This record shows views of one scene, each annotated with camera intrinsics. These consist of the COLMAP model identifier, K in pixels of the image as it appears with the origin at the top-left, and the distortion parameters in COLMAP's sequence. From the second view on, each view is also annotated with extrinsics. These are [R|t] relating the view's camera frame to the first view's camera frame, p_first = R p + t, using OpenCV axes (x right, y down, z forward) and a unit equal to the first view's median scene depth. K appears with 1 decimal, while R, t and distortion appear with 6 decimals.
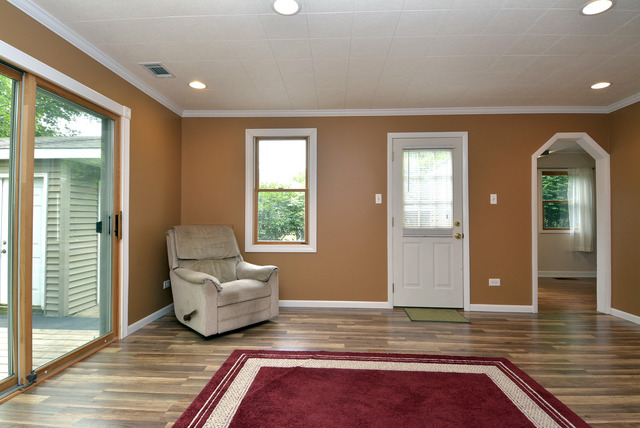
lens RADIAL K [[327.2, 0, 316.6], [0, 327.2, 213.0], [0, 0, 1]] dist [0.030764, -0.039926]
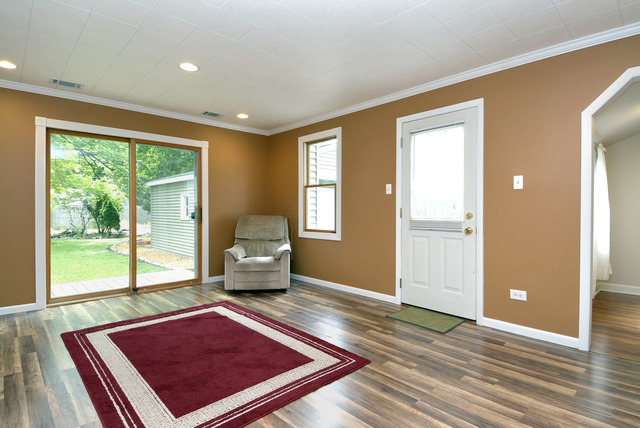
lens RADIAL K [[327.2, 0, 316.6], [0, 327.2, 213.0], [0, 0, 1]] dist [0.030764, -0.039926]
pose [[0.726548, 0.001352, -0.687114, 0.736172], [0.017819, 0.999625, 0.020809, 0.003142], [0.686884, -0.027362, 0.726252, 0.160281]]
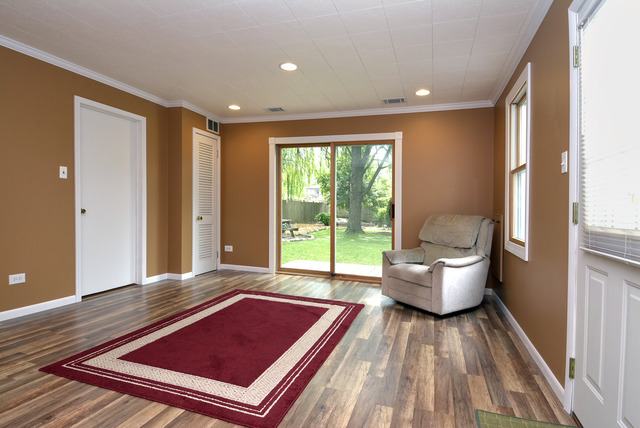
lens RADIAL K [[333.0, 0, 320.1], [0, 333.0, 206.4], [0, 0, 1]] dist [0.003379, 0.000328]
pose [[-0.253732, -0.002867, -0.967270, 0.775064], [-0.001419, 0.999996, -0.002592, 0.016403], [0.967273, 0.000715, -0.253735, 0.828695]]
